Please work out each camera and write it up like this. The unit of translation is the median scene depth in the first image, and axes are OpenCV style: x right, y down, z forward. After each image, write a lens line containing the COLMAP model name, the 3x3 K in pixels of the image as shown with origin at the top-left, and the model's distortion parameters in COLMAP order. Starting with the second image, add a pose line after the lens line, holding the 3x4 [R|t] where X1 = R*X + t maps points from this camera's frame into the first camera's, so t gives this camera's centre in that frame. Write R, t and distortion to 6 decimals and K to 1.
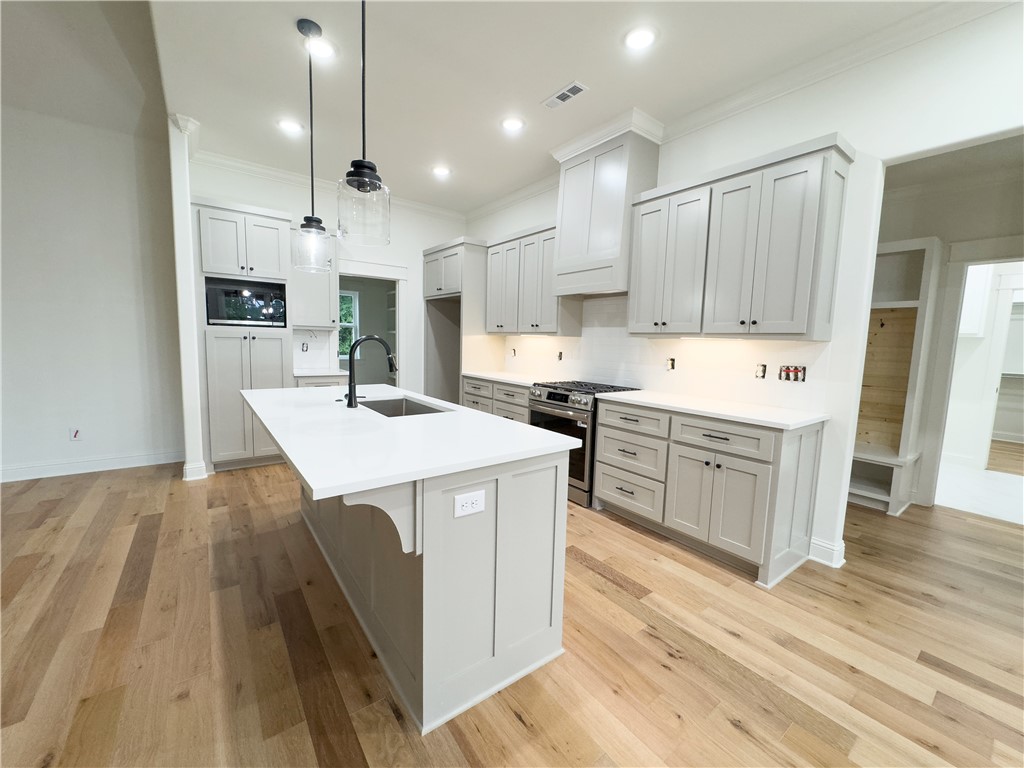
lens RADIAL K [[411.5, 0, 521.5], [0, 411.5, 385.3], [0, 0, 1]] dist [0.001084, 0.000170]
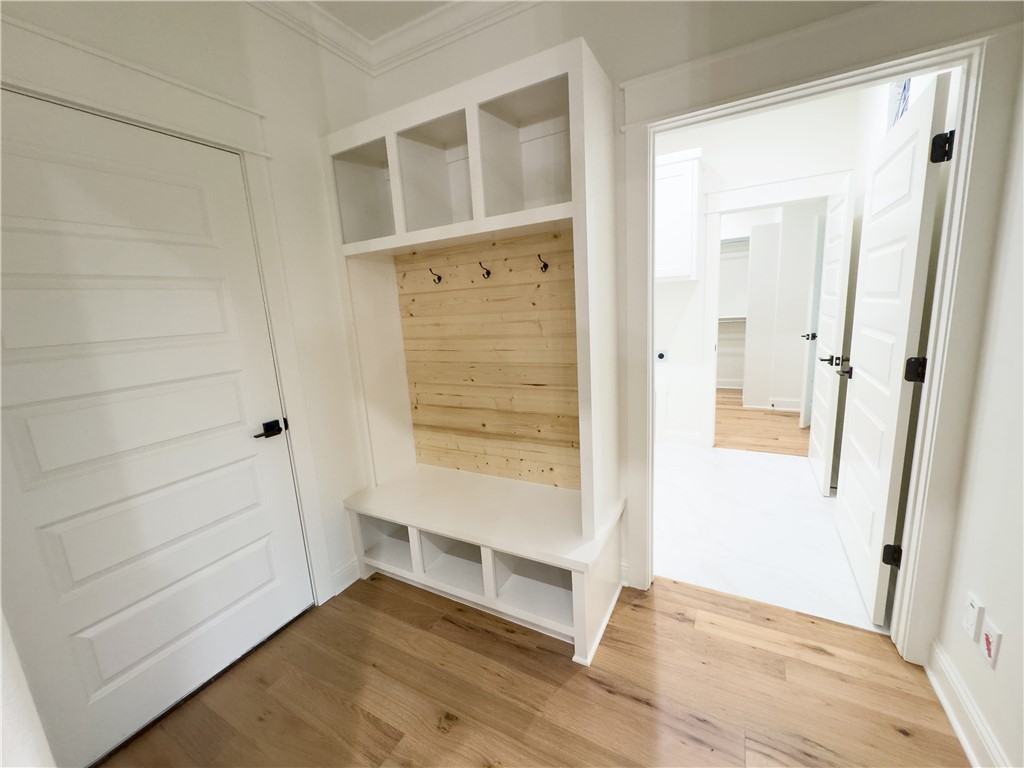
lens RADIAL K [[407.9, 0, 512.0], [0, 407.9, 384.0], [0, 0, 1]] dist [0.000812, 0.000018]
pose [[0.915331, -0.157984, 0.370419, 0.652607], [0.130670, 0.986582, 0.097883, -0.060005], [-0.380913, -0.041192, 0.923693, 0.561951]]
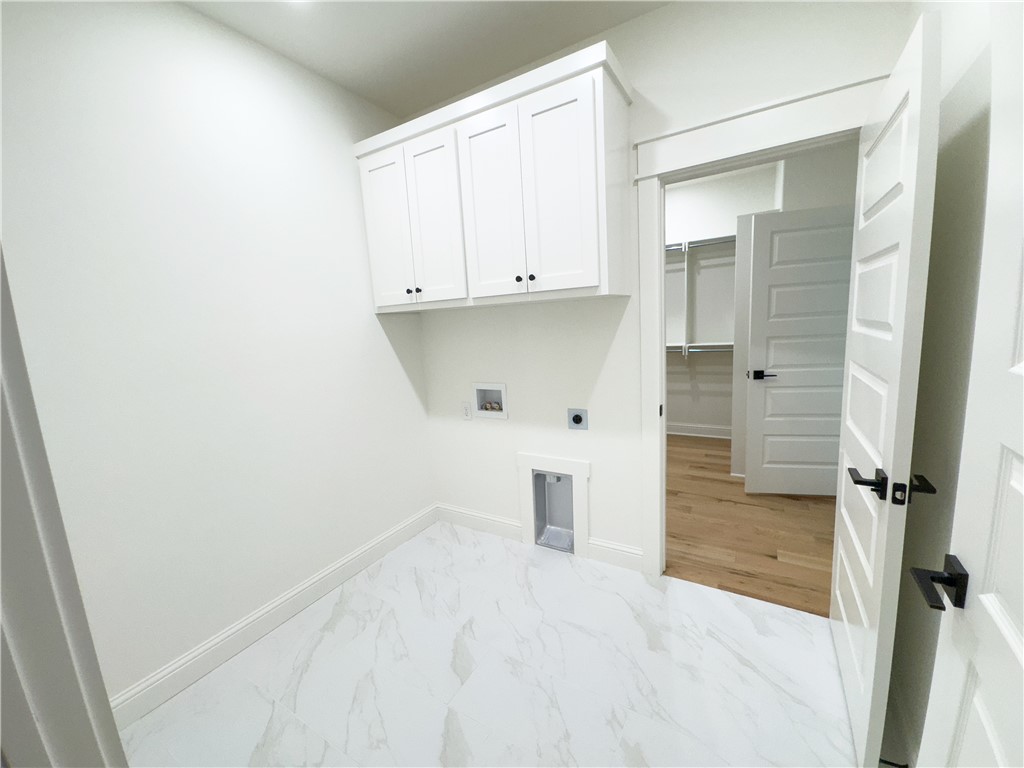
lens RADIAL K [[407.9, 0, 512.0], [0, 407.9, 384.0], [0, 0, 1]] dist [0.000812, 0.000018]
pose [[0.922125, -0.147175, 0.357806, 1.101917], [0.131694, 0.988996, 0.067404, -0.088802], [-0.363789, -0.015034, 0.931360, 0.838874]]
